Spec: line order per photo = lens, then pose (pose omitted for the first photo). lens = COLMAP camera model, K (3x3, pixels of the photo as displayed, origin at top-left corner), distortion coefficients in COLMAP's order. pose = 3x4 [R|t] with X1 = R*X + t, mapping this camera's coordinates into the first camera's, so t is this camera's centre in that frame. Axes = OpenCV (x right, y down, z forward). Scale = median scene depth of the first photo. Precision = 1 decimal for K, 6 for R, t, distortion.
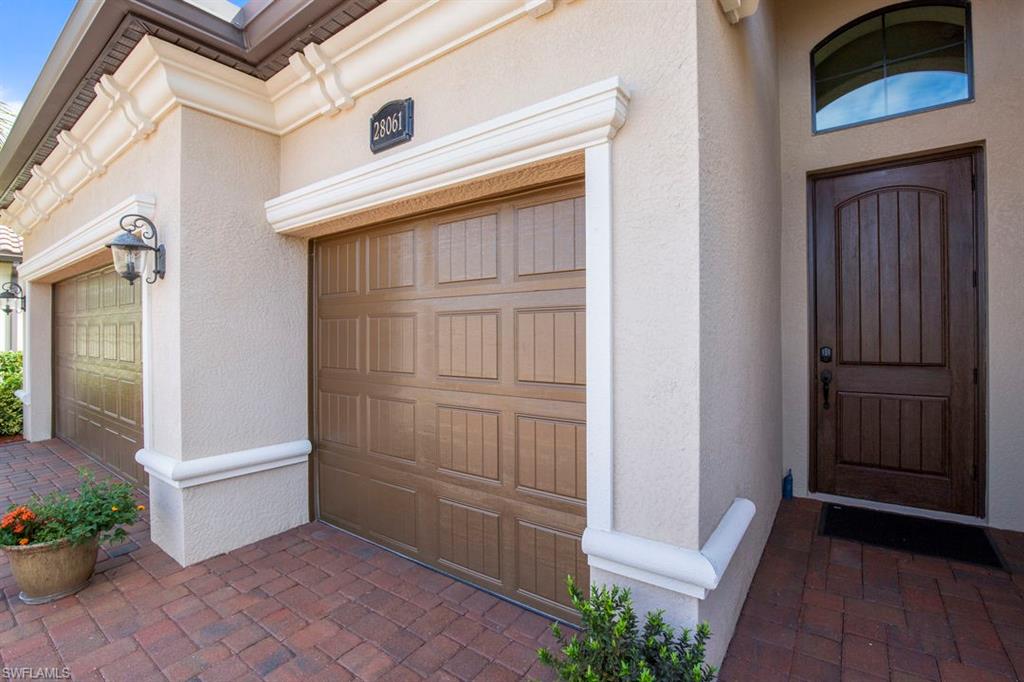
lens RADIAL K [[462.3, 0, 511.8], [0, 462.3, 333.1], [0, 0, 1]] dist [-0.017401, 0.001596]
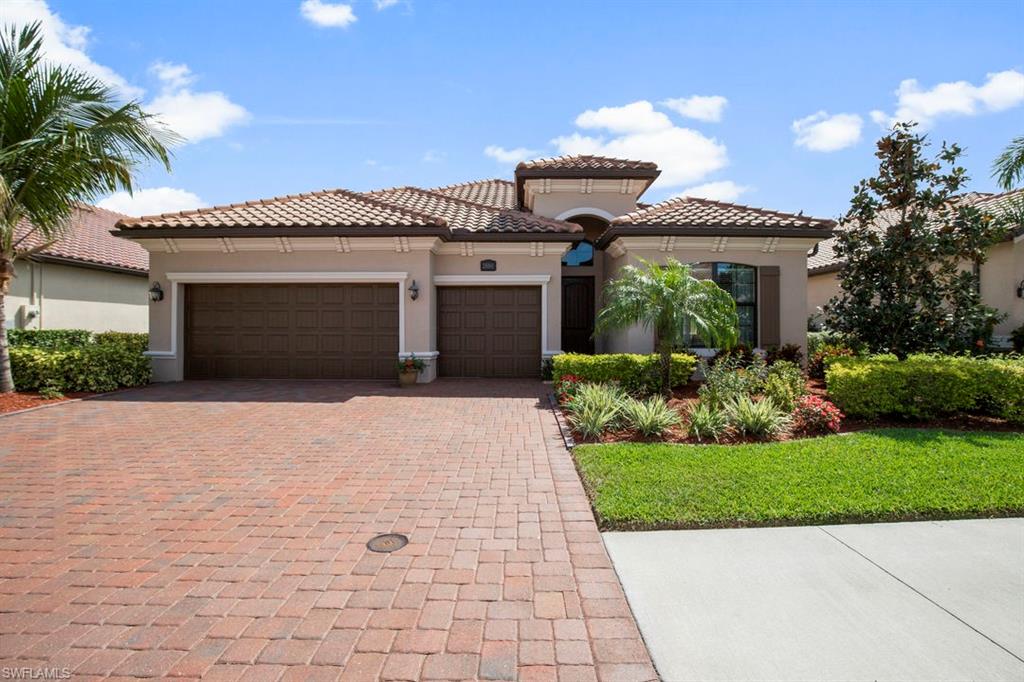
lens RADIAL K [[462.3, 0, 514.4], [0, 462.3, 335.9], [0, 0, 1]] dist [-0.017401, 0.001596]
pose [[0.815296, 0.002155, 0.579041, -2.041978], [-0.003866, 0.999991, 0.001721, 0.136889], [-0.579032, -0.003642, 0.815297, -2.060908]]
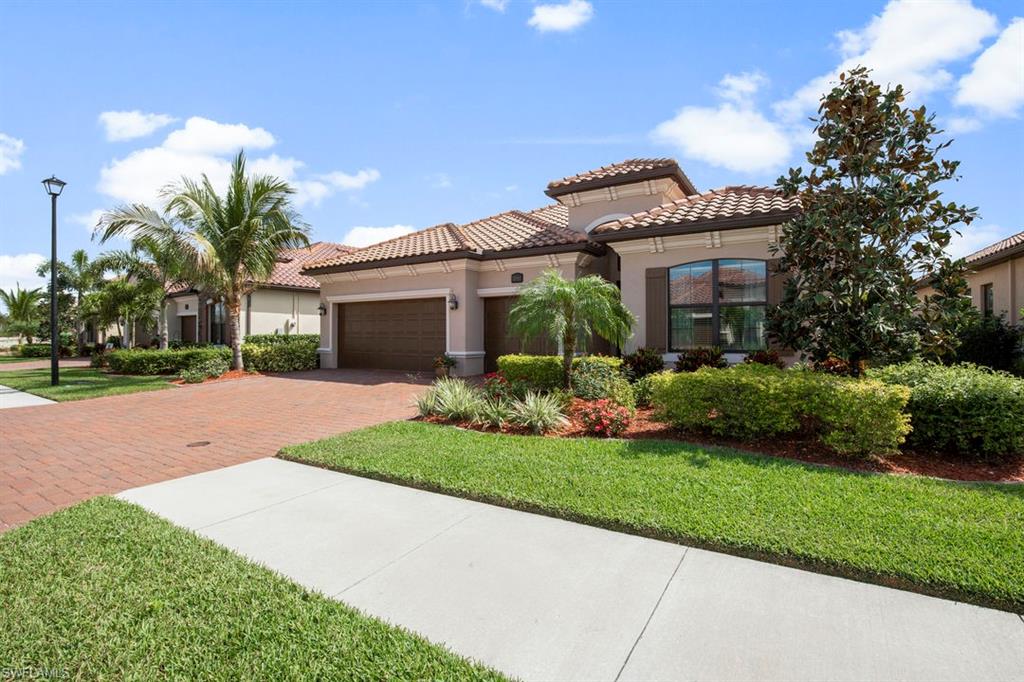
lens RADIAL K [[462.3, 0, 516.8], [0, 462.3, 334.2], [0, 0, 1]] dist [-0.017401, 0.001596]
pose [[0.997305, 0.006621, 0.073066, -0.510677], [-0.006260, 0.999967, -0.005158, 0.122450], [-0.073098, 0.004686, 0.997314, -3.078214]]
